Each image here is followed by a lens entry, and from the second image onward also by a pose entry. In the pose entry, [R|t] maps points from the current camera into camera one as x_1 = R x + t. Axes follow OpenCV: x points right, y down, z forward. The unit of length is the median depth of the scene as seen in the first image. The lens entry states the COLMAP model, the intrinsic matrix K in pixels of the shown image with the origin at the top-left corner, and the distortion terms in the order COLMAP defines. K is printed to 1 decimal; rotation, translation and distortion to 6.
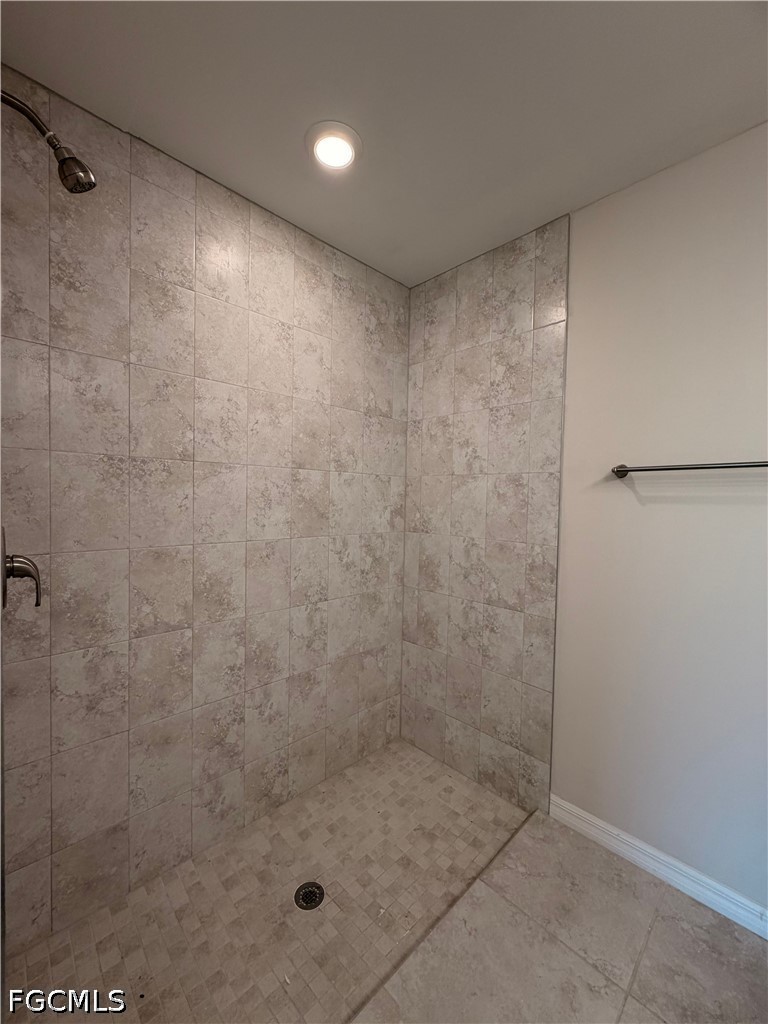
lens RADIAL K [[410.5, 0, 382.7], [0, 410.5, 512.7], [0, 0, 1]] dist [0.001534, -0.000265]
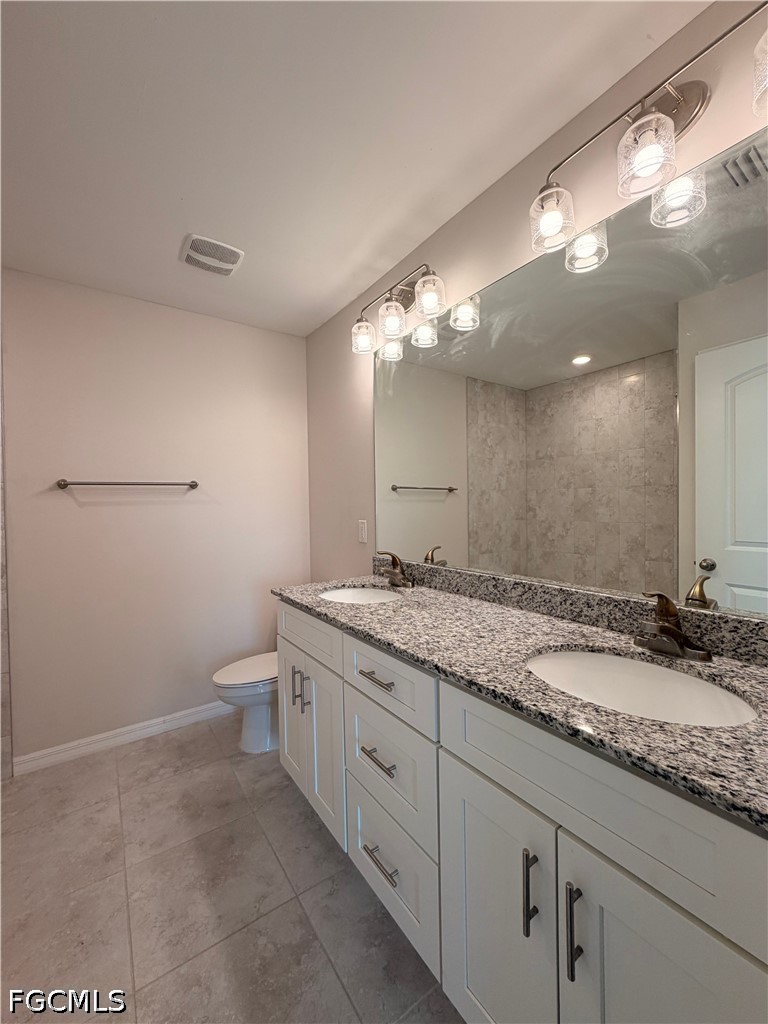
lens RADIAL K [[410.5, 0, 384.9], [0, 410.5, 513.7], [0, 0, 1]] dist [0.001534, -0.000265]
pose [[0.158481, -0.039406, 0.986575, -0.633505], [0.051733, 0.998162, 0.031559, 0.012254], [-0.986006, 0.046037, 0.160228, -0.297974]]
